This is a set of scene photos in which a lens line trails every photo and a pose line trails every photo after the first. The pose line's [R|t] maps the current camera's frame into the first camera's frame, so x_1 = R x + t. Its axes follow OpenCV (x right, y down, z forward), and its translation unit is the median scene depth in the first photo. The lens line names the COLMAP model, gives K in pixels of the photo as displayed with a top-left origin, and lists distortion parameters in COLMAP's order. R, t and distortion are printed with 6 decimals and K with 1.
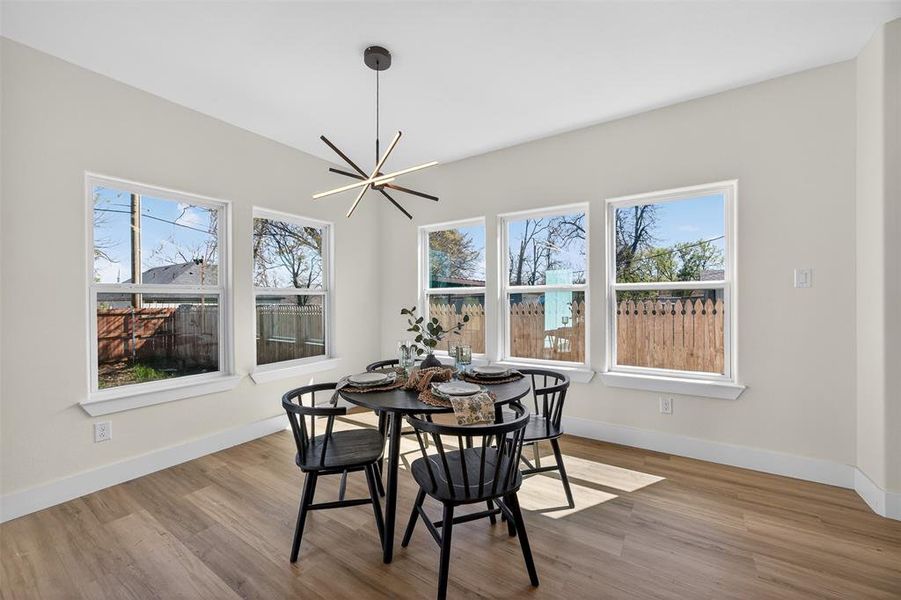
lens RADIAL K [[352.9, 0, 446.1], [0, 352.9, 298.9], [0, 0, 1]] dist [-0.018813, 0.000278]
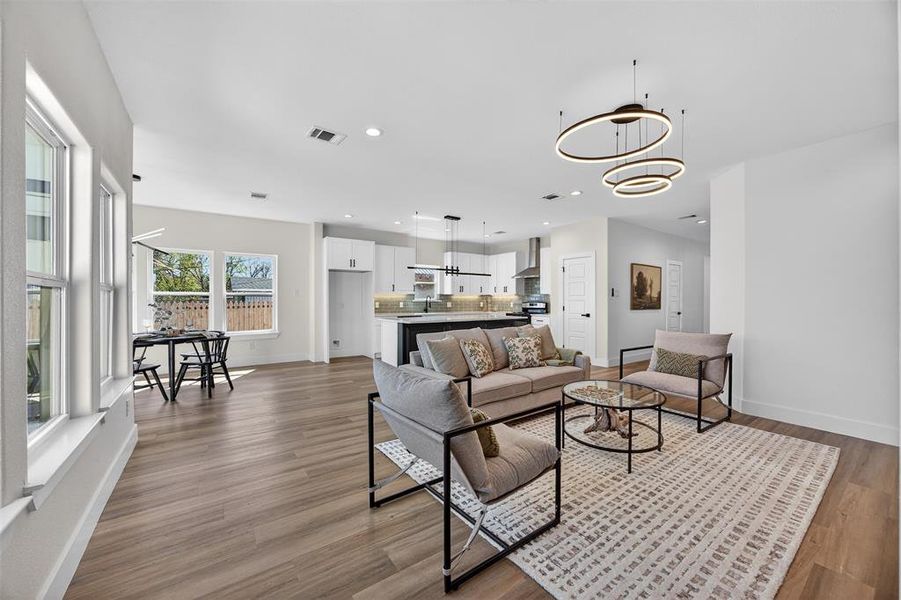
lens RADIAL K [[346.1, 0, 450.5], [0, 346.1, 300.0], [0, 0, 1]] dist [-0.029647, 0.007746]
pose [[0.368678, 0.007152, 0.929530, -0.975720], [-0.005621, 0.999969, -0.005465, 0.003224], [-0.929540, -0.003211, 0.368707, -1.018584]]
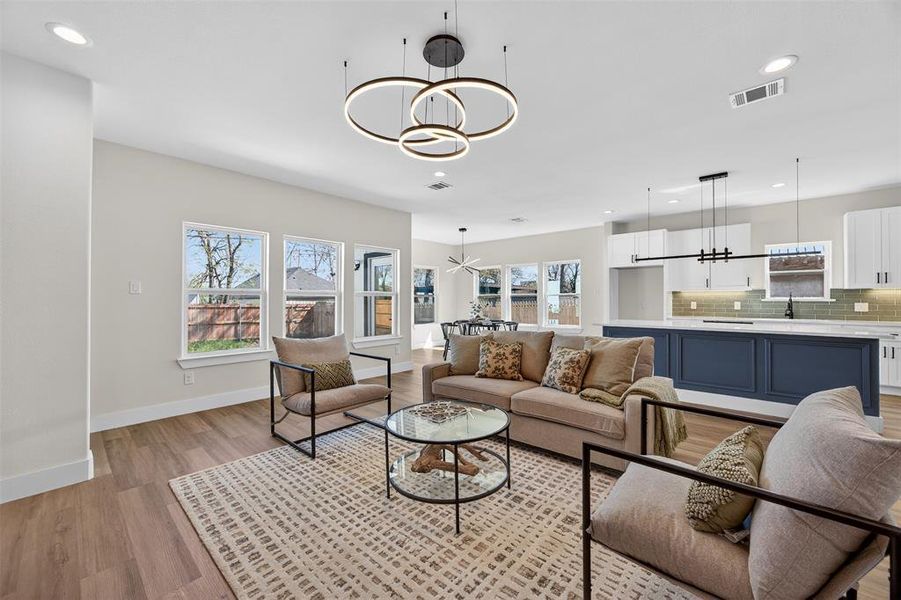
lens RADIAL K [[346.1, 0, 450.5], [0, 346.1, 300.0], [0, 0, 1]] dist [-0.029647, 0.007746]
pose [[0.989661, 0.005447, -0.143324, 0.126033], [-0.004733, 0.999975, 0.005326, -0.007197], [0.143349, -0.004593, 0.989662, -1.773474]]
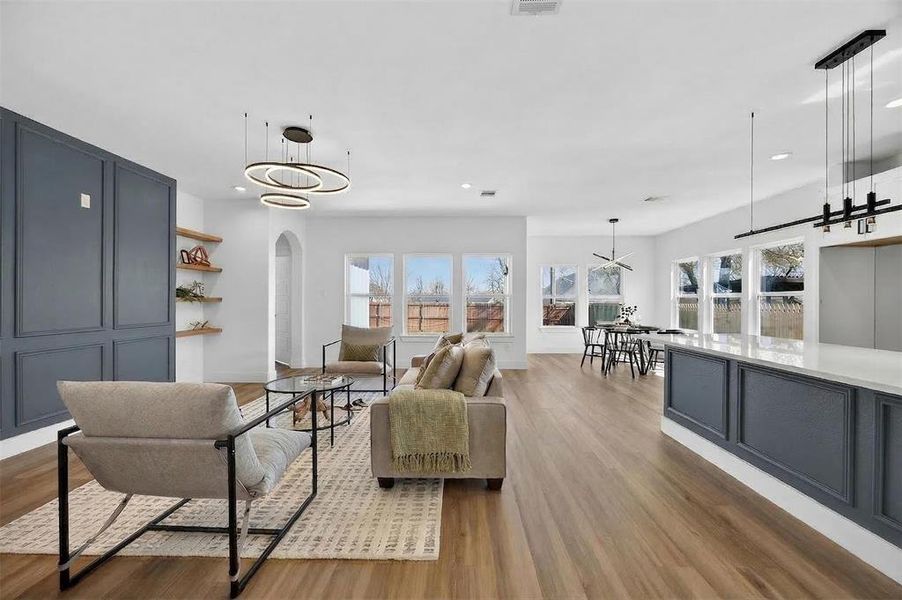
lens RADIAL K [[346.5, 0, 451.0], [0, 346.5, 300.0], [0, 0, 1]] dist [-0.029647, 0.007746]
pose [[0.527314, 0.007093, -0.849641, 1.138035], [-0.001903, 0.999973, 0.007166, -0.018141], [0.849669, -0.002162, 0.527313, -1.260525]]
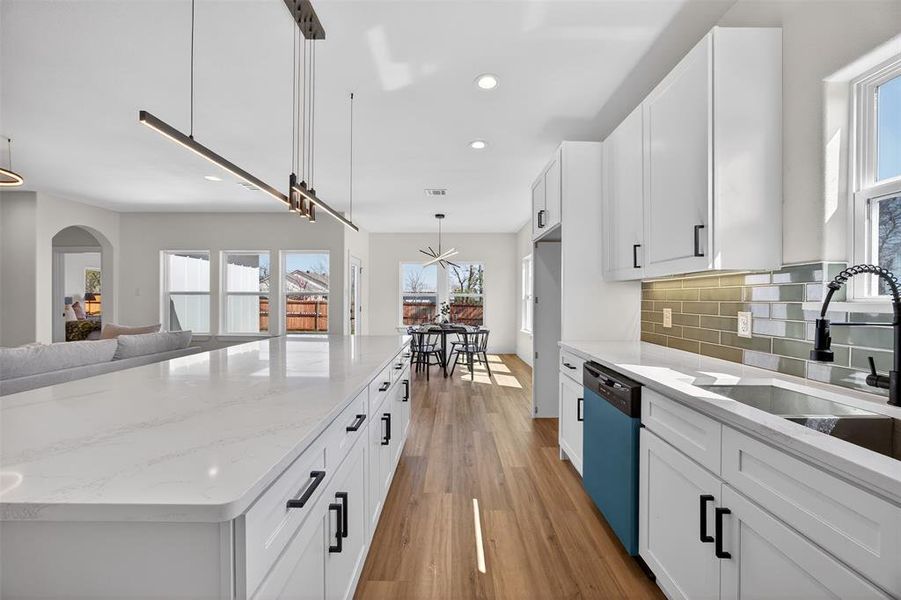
lens RADIAL K [[346.1, 0, 450.5], [0, 346.1, 300.0], [0, 0, 1]] dist [-0.029647, 0.007746]
pose [[0.552576, 0.009857, -0.833405, 1.621671], [-0.002048, 0.999943, 0.010469, -0.017334], [0.833460, -0.004078, 0.552564, -0.370853]]
